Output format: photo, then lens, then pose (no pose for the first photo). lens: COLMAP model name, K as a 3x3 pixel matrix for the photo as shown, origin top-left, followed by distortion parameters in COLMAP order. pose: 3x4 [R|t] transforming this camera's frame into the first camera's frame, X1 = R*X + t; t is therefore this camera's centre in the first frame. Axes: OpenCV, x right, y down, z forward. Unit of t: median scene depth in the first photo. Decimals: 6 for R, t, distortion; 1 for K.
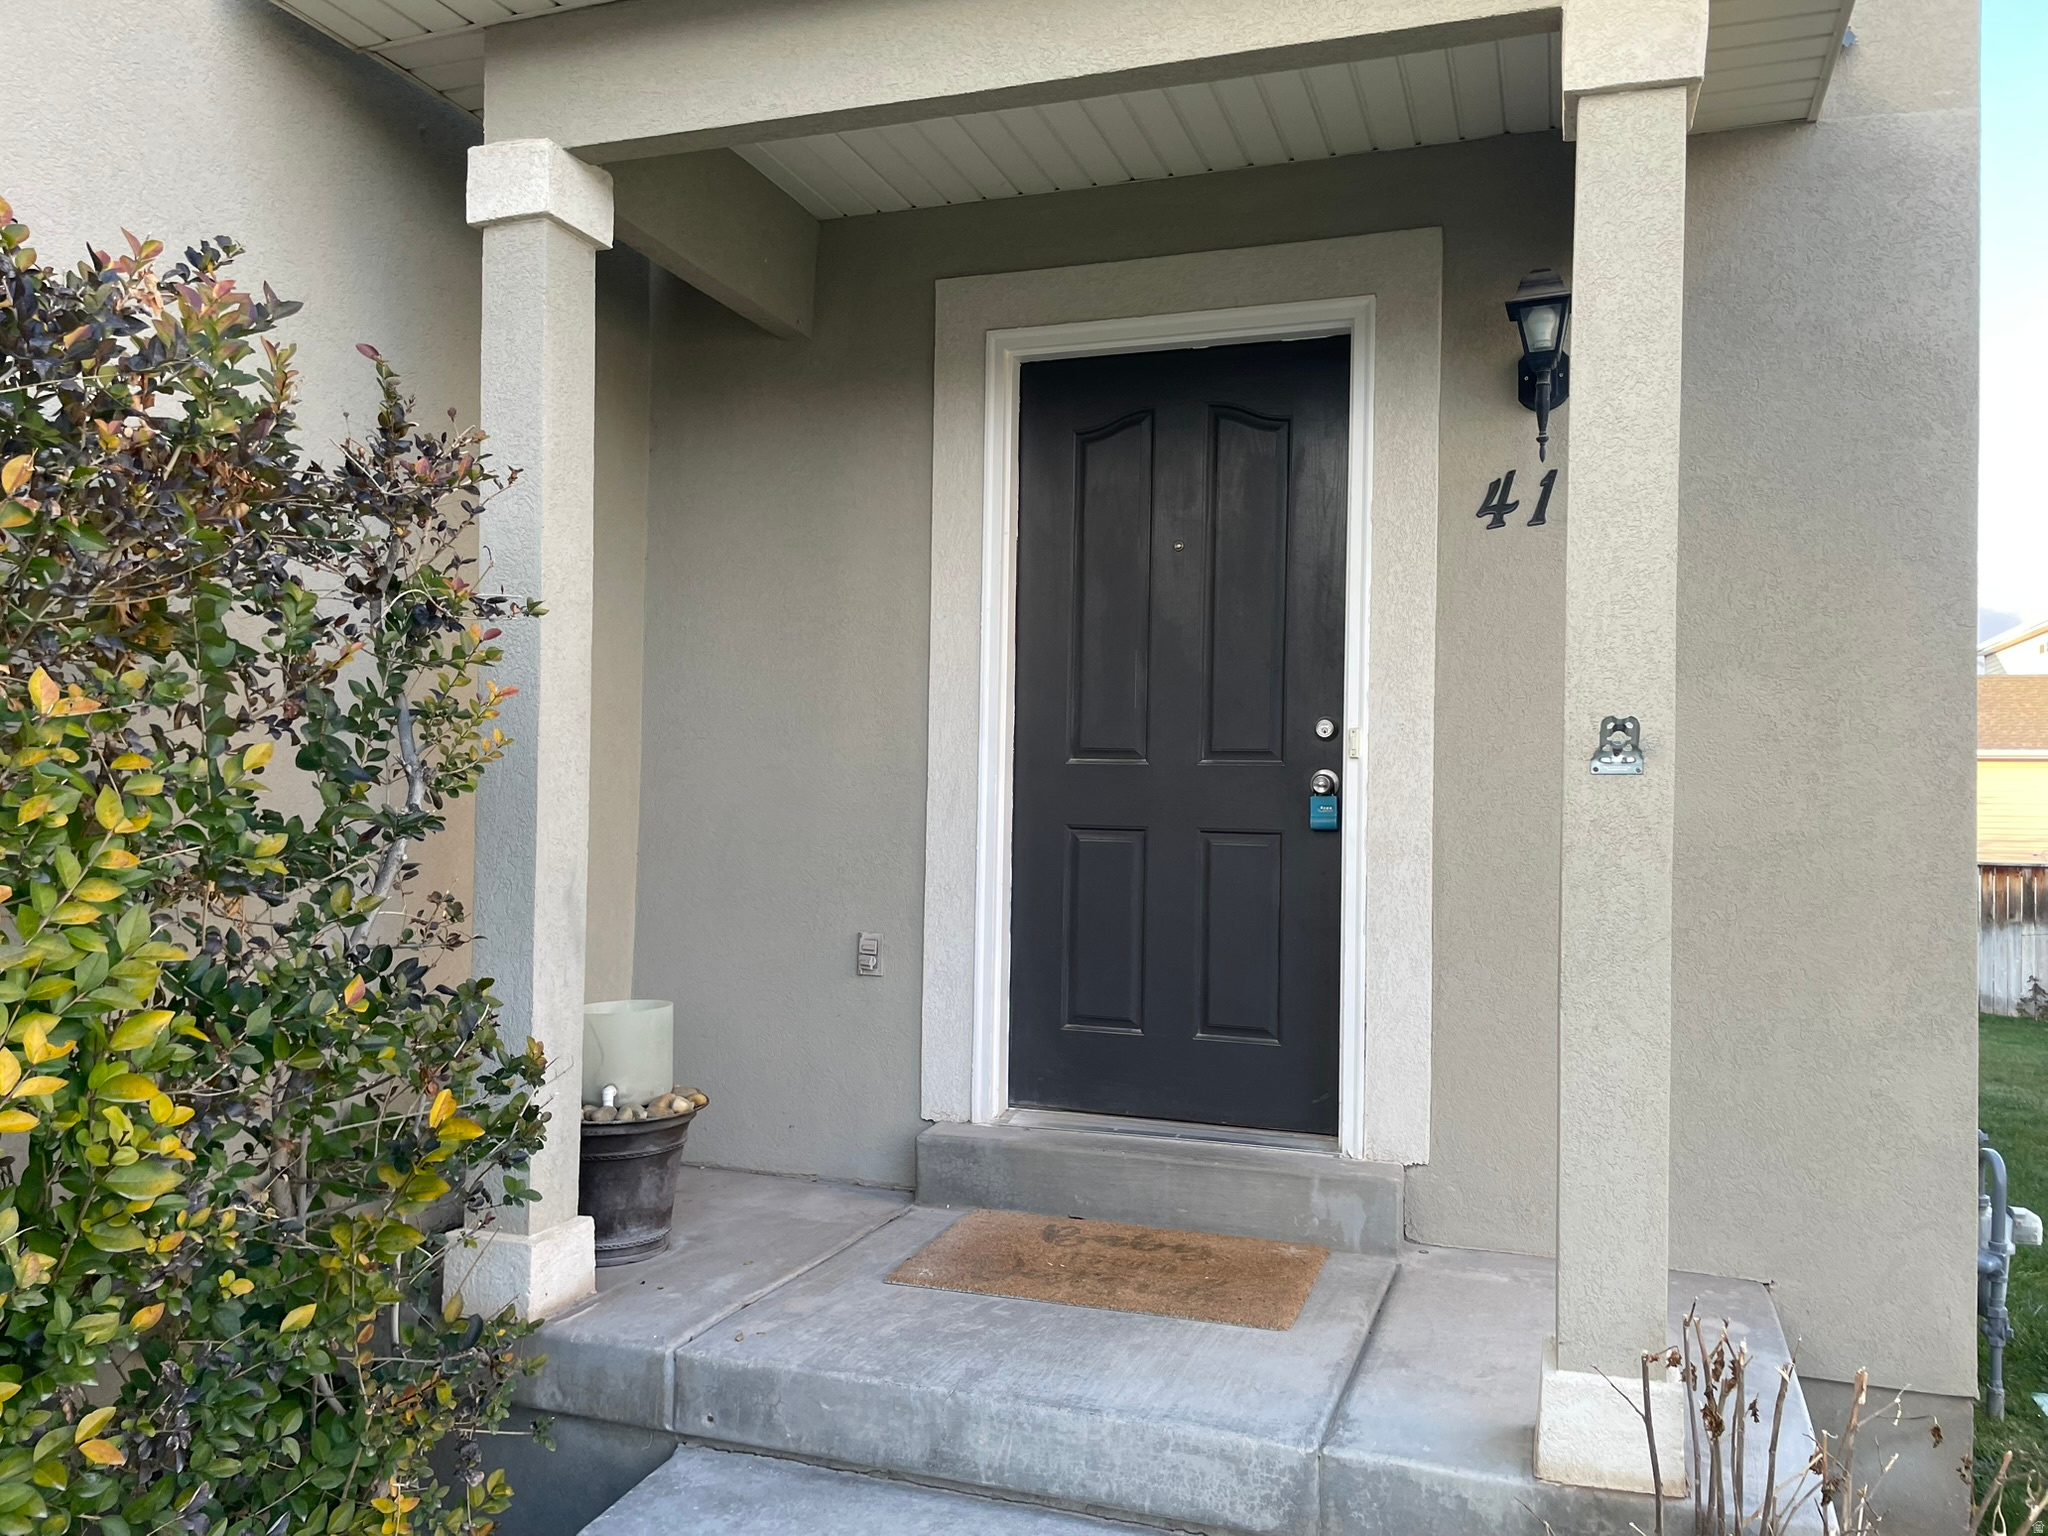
lens RADIAL K [[1551.6, 0, 1033.5], [0, 1551.6, 778.7], [0, 0, 1]] dist [0.085503, -0.110799]
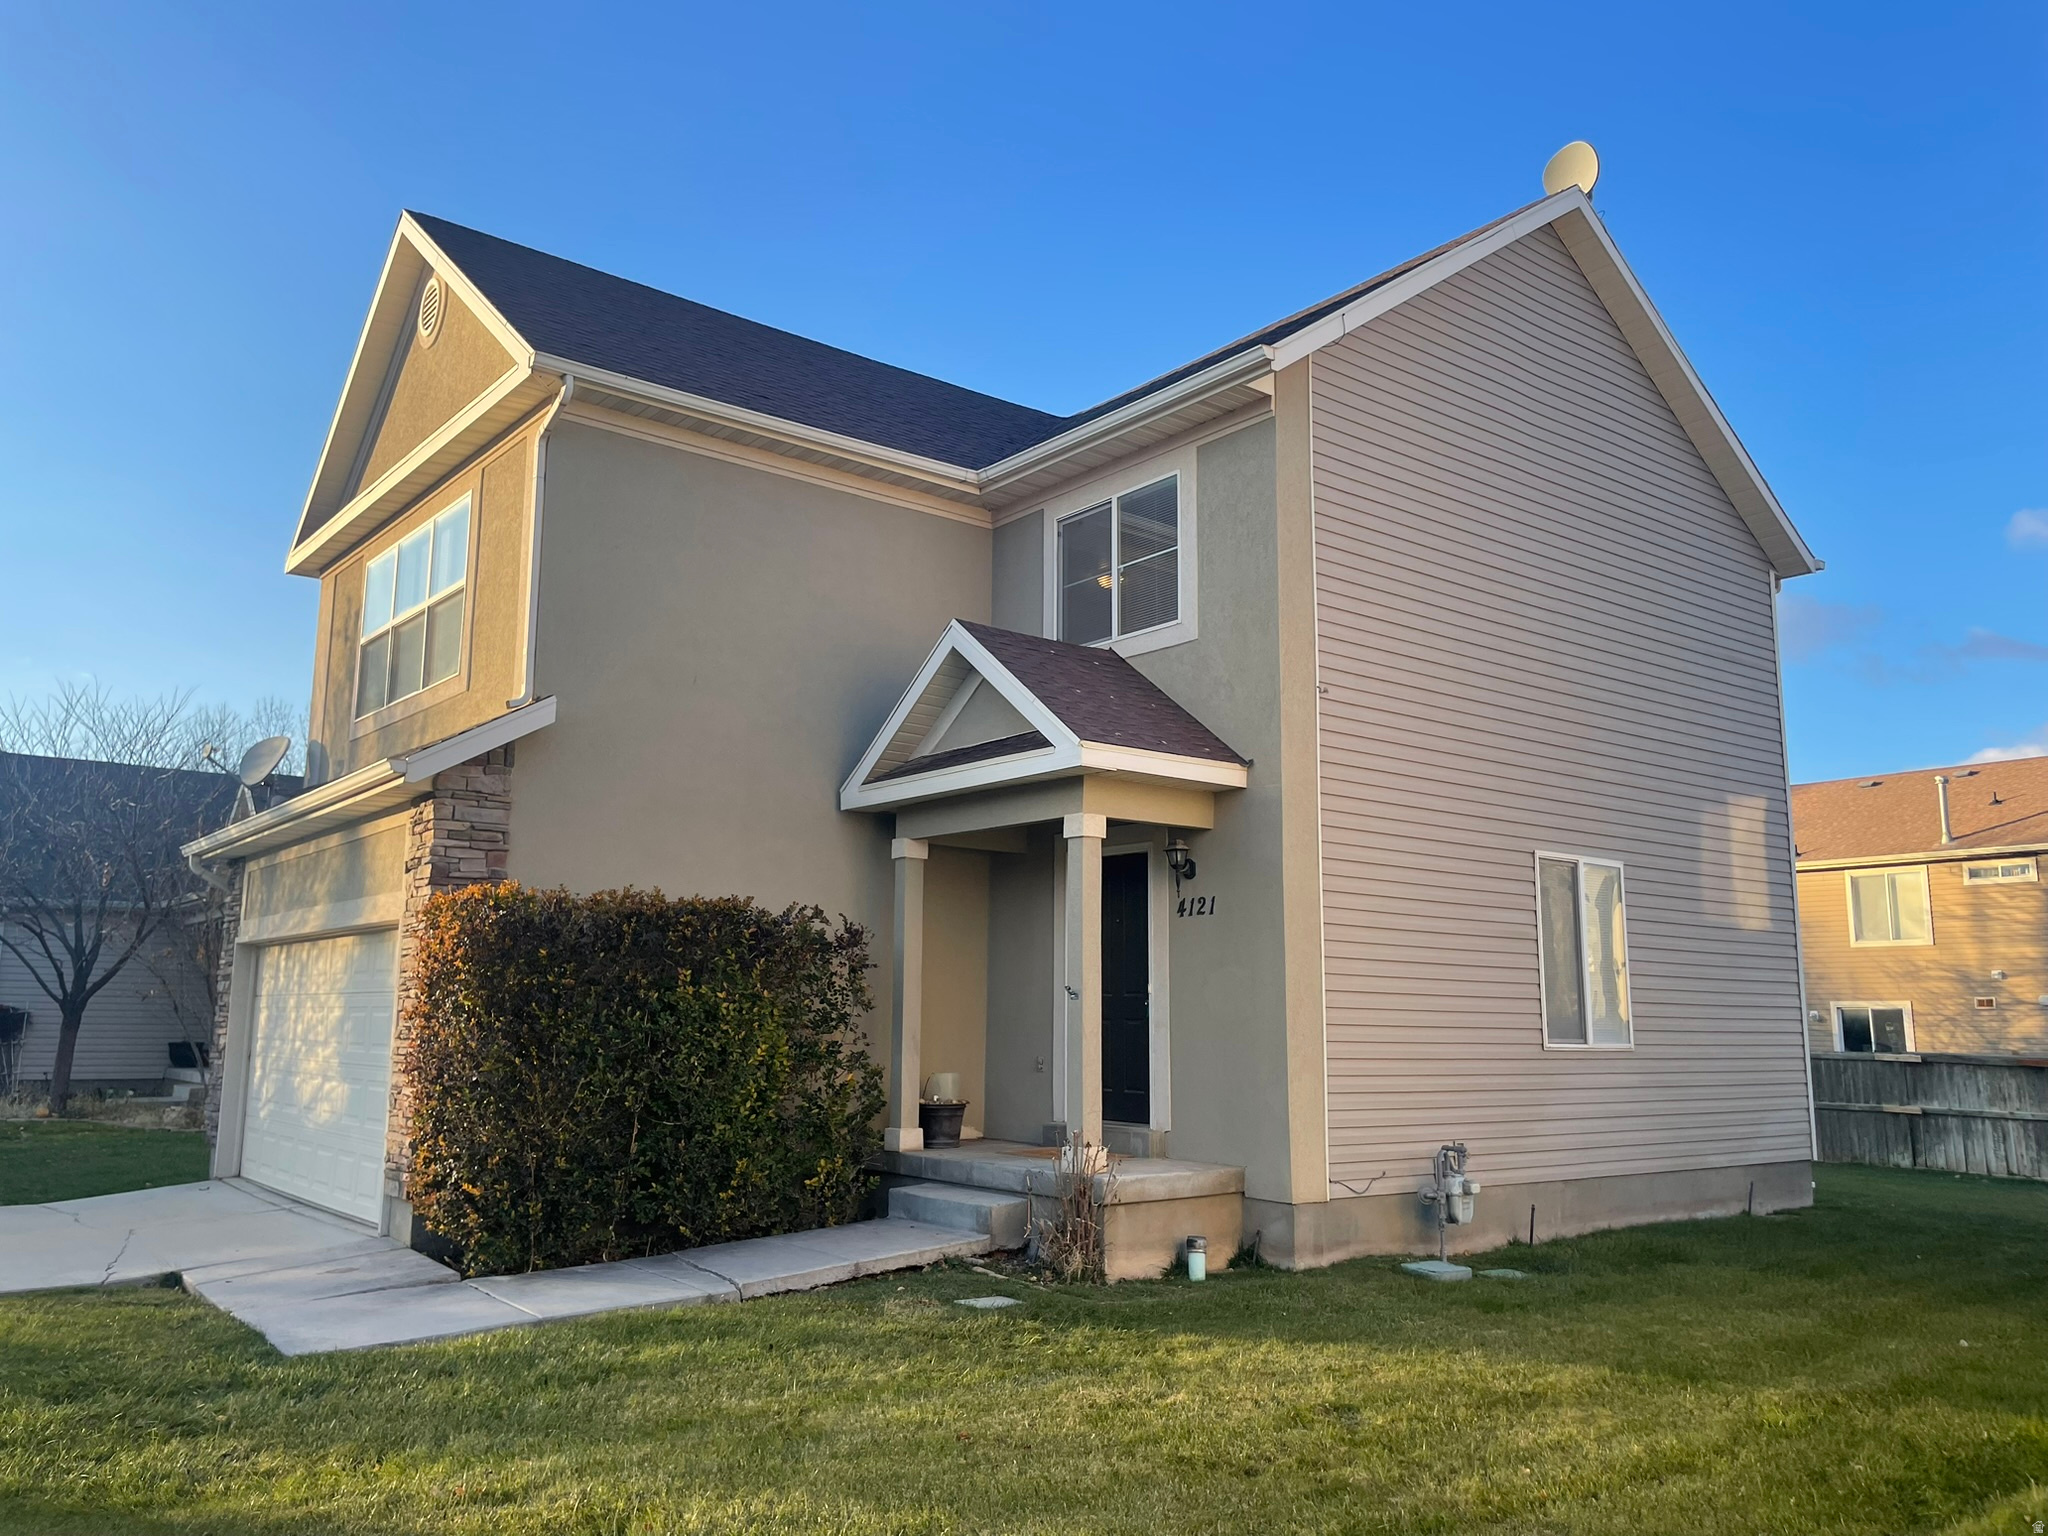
lens RADIAL K [[1551.6, 0, 1027.0], [0, 1551.6, 752.7], [0, 0, 1]] dist [0.085503, -0.110799]
pose [[0.842071, -0.101062, -0.529814, 1.688867], [0.015381, 0.986389, -0.163708, 0.016033], [0.539147, 0.129705, 0.832164, -1.742426]]
